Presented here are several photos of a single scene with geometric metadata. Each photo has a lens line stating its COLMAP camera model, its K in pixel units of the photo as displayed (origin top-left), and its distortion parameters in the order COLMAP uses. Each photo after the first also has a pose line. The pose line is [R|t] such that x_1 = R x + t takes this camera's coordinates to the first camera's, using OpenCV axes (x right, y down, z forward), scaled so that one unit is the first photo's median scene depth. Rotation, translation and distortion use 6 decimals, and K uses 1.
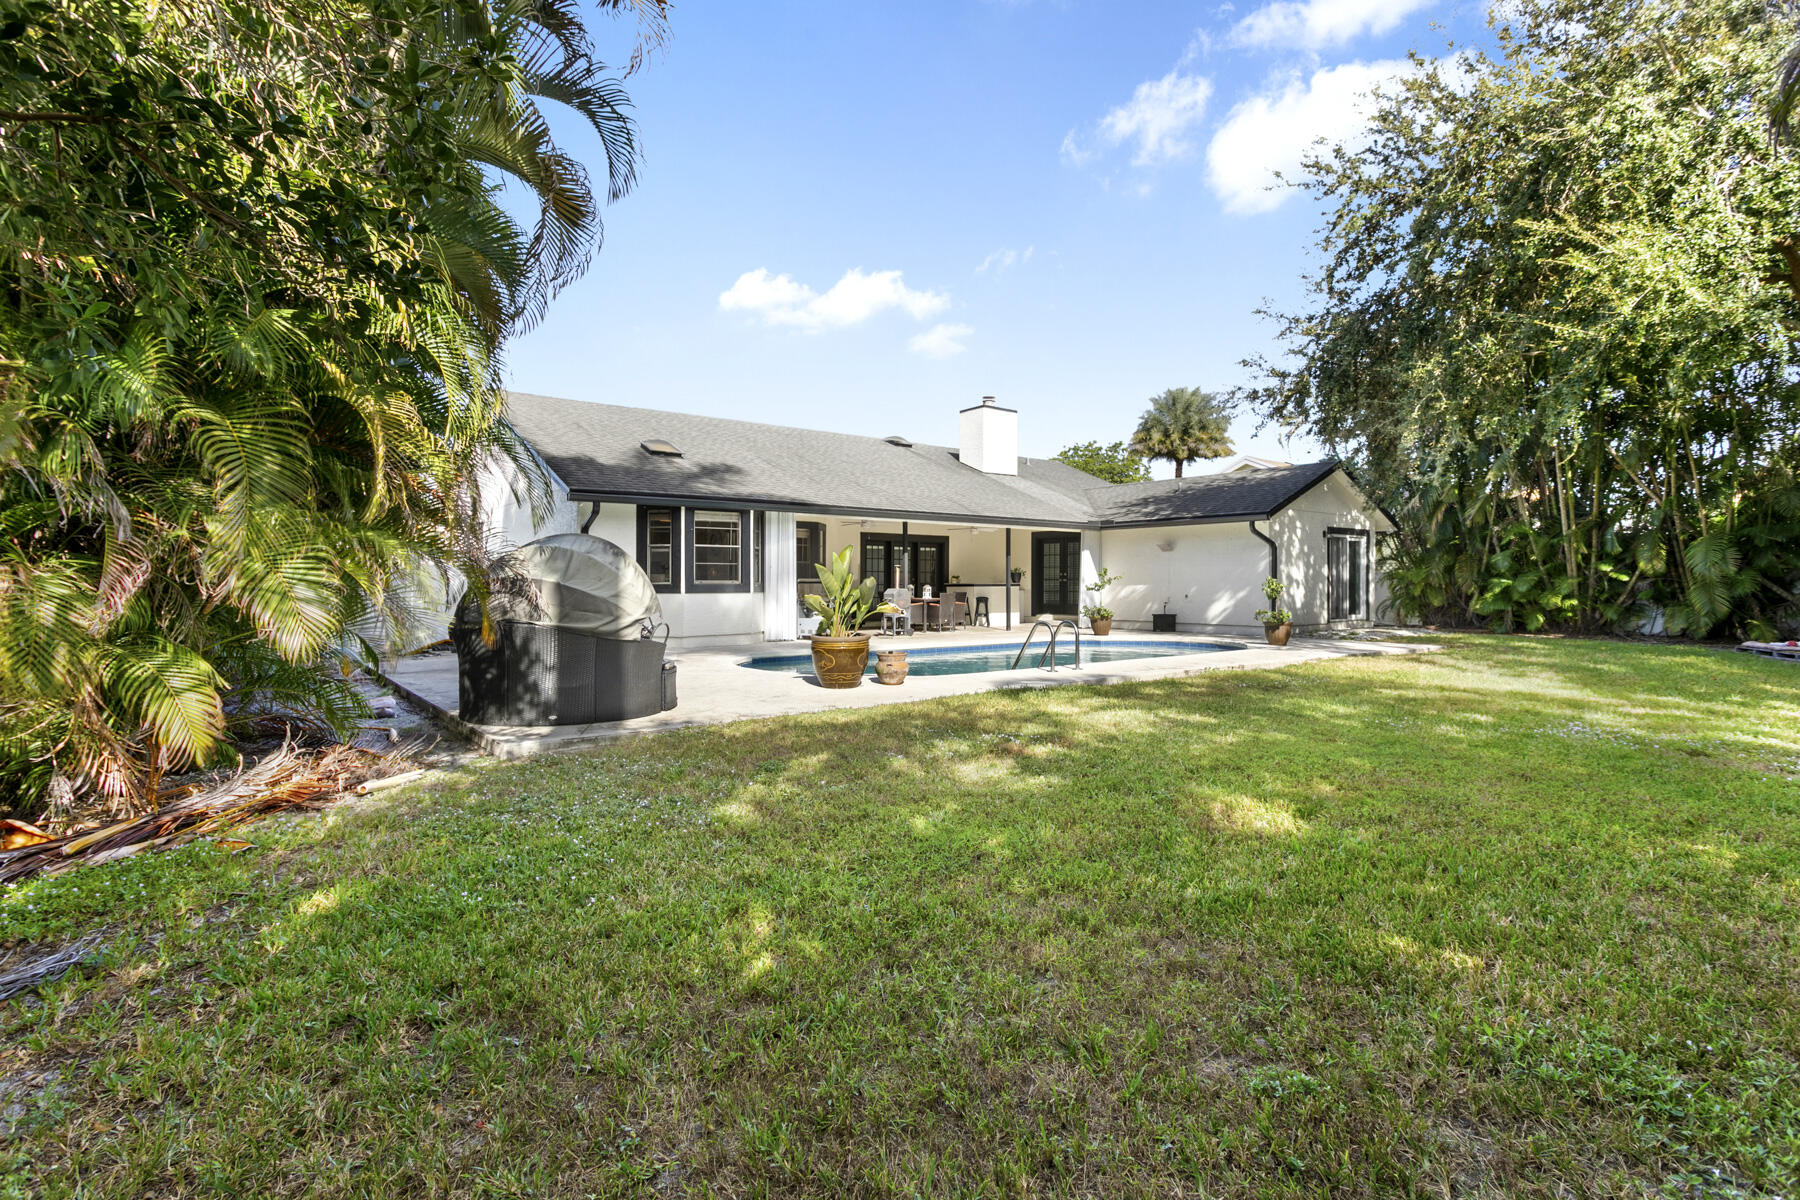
lens RADIAL K [[868.9, 0, 904.2], [0, 868.9, 591.3], [0, 0, 1]] dist [-0.001881, 0.004106]
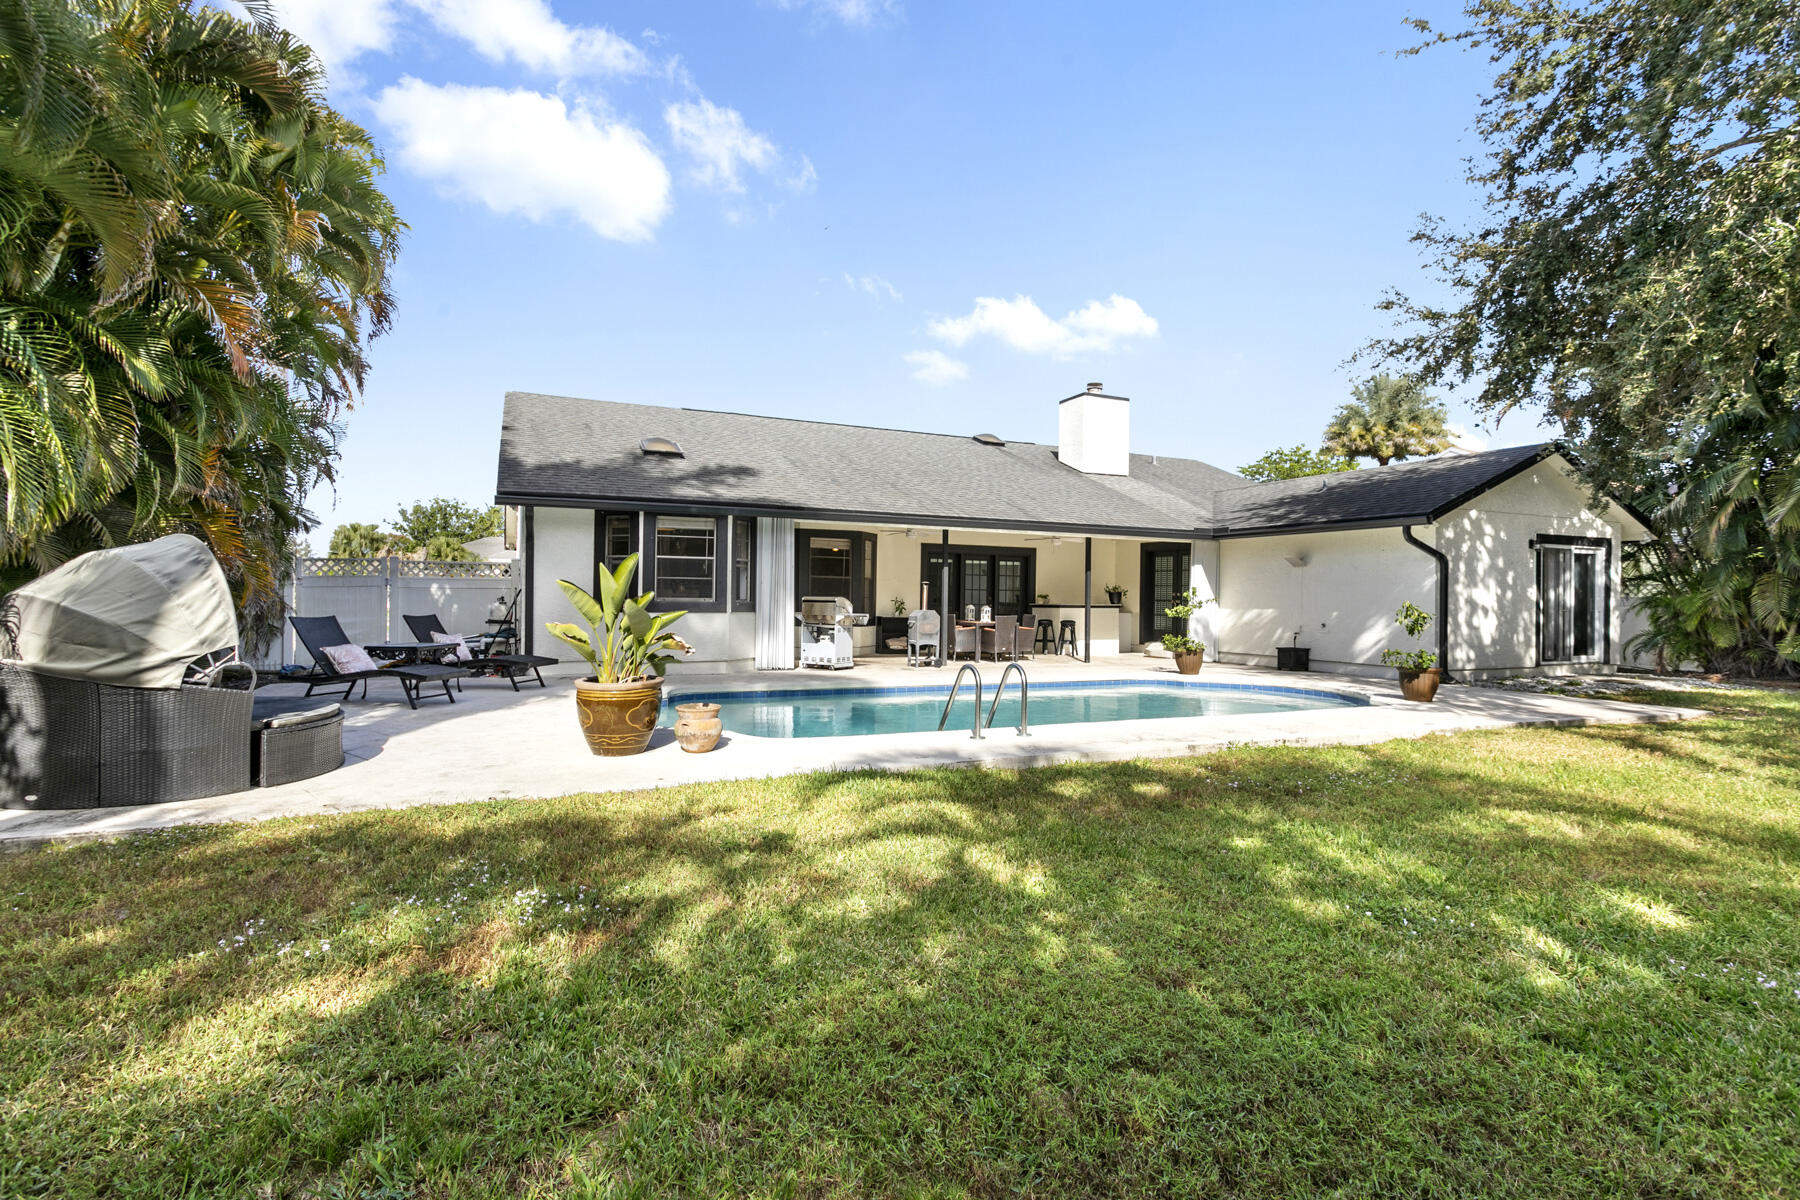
lens RADIAL K [[868.9, 0, 895.6], [0, 868.9, 592.9], [0, 0, 1]] dist [-0.001881, 0.004106]
pose [[0.970206, 0.011089, -0.242028, 0.142062], [-0.014715, 0.999805, -0.013177, -0.007045], [0.241835, 0.016345, 0.970180, 0.164946]]
